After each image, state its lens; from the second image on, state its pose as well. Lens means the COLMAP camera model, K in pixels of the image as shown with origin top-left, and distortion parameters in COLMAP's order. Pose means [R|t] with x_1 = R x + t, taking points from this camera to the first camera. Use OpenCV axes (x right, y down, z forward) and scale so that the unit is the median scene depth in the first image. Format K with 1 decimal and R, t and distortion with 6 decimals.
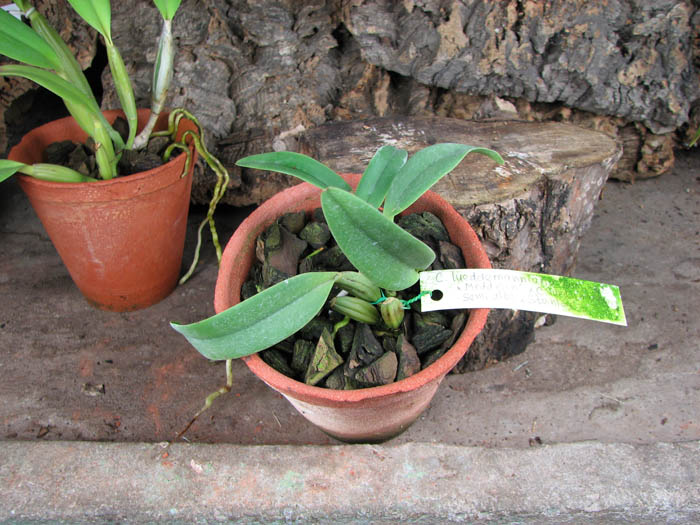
lens RADIAL K [[758.9, 0, 336.6], [0, 758.9, 282.9], [0, 0, 1]] dist [-0.205320, 0.275623]
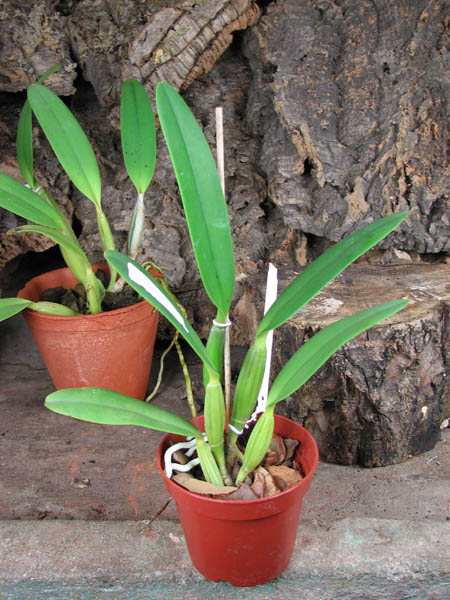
lens RADIAL K [[650.5, 0, 206.5], [0, 650.5, 288.0], [0, 0, 1]] dist [-0.205320, 0.275623]
pose [[0.998331, -0.021683, -0.053531, -0.054001], [0.009508, 0.975908, -0.217976, 0.055762], [0.056967, 0.217104, 0.974485, -0.070231]]
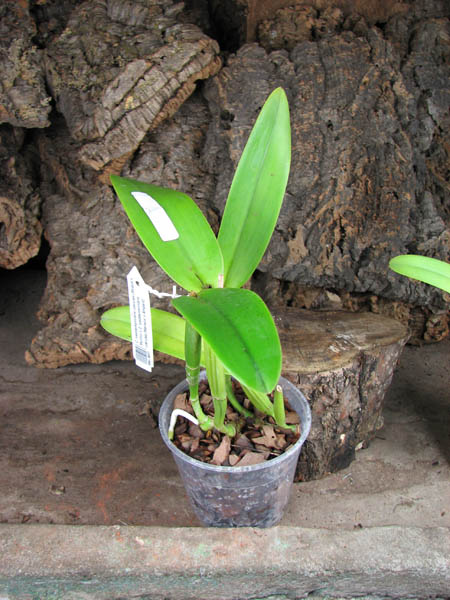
lens RADIAL K [[650.5, 0, 206.5], [0, 650.5, 288.0], [0, 0, 1]] dist [-0.205320, 0.275623]
pose [[0.998909, 0.022492, 0.040930, -0.087642], [-0.014693, 0.983243, -0.181707, -0.022599], [-0.044331, 0.180908, 0.982500, -0.282167]]
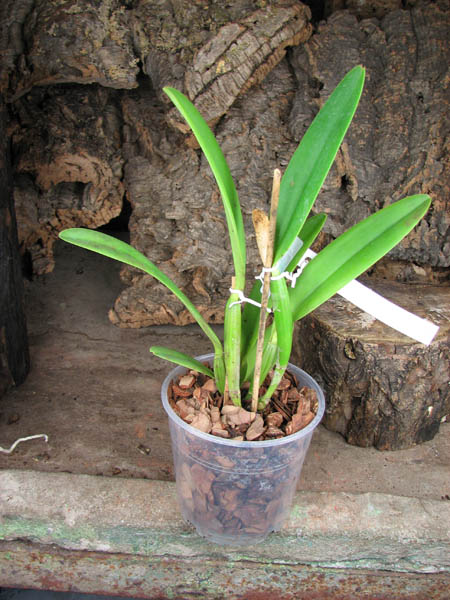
lens RADIAL K [[650.5, 0, 206.5], [0, 650.5, 288.0], [0, 0, 1]] dist [-0.205320, 0.275623]
pose [[0.997614, 0.066730, -0.017717, -0.193593], [-0.068471, 0.989176, -0.129778, -0.011747], [0.008865, 0.130681, 0.991385, -0.290651]]
